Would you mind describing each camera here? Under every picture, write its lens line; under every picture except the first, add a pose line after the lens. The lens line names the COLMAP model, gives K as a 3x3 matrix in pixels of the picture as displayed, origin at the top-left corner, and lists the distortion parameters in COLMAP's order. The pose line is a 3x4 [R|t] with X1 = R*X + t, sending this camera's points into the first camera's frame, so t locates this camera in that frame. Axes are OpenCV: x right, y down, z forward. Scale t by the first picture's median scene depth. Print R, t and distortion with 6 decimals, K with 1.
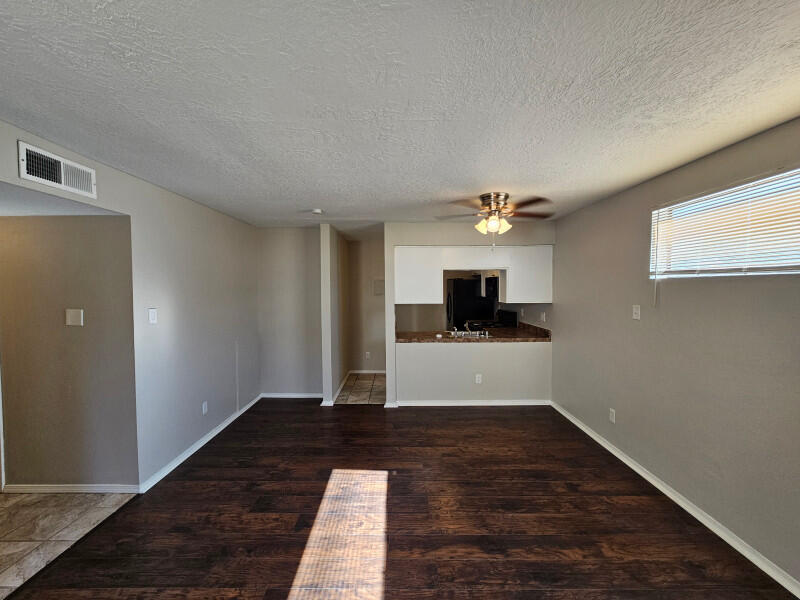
lens RADIAL K [[333.0, 0, 403.2], [0, 333.0, 297.3], [0, 0, 1]] dist [-0.005118, 0.003738]
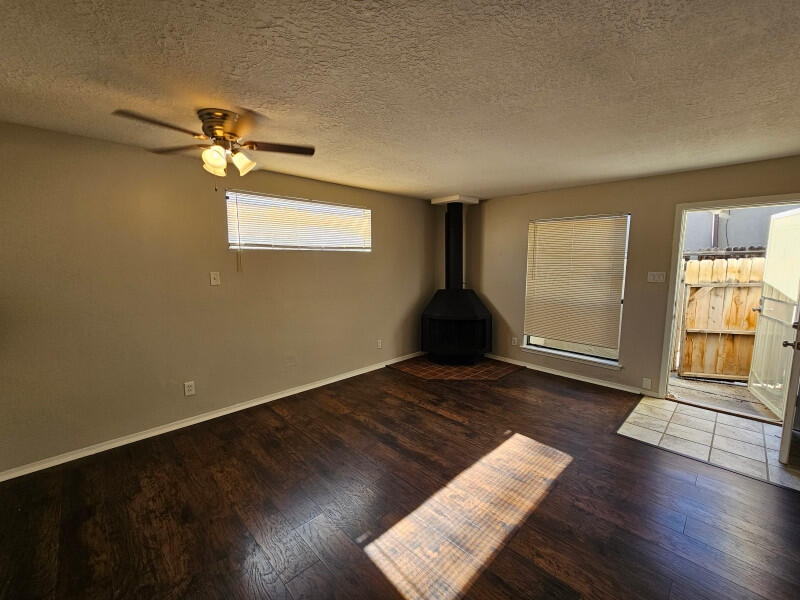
lens RADIAL K [[333.0, 0, 394.9], [0, 333.0, 298.8], [0, 0, 1]] dist [-0.005118, 0.003738]
pose [[-0.678168, -0.081549, 0.730368, -0.728320], [0.026400, 0.990480, 0.135105, -0.029963], [-0.734432, 0.110906, -0.669559, 1.843564]]
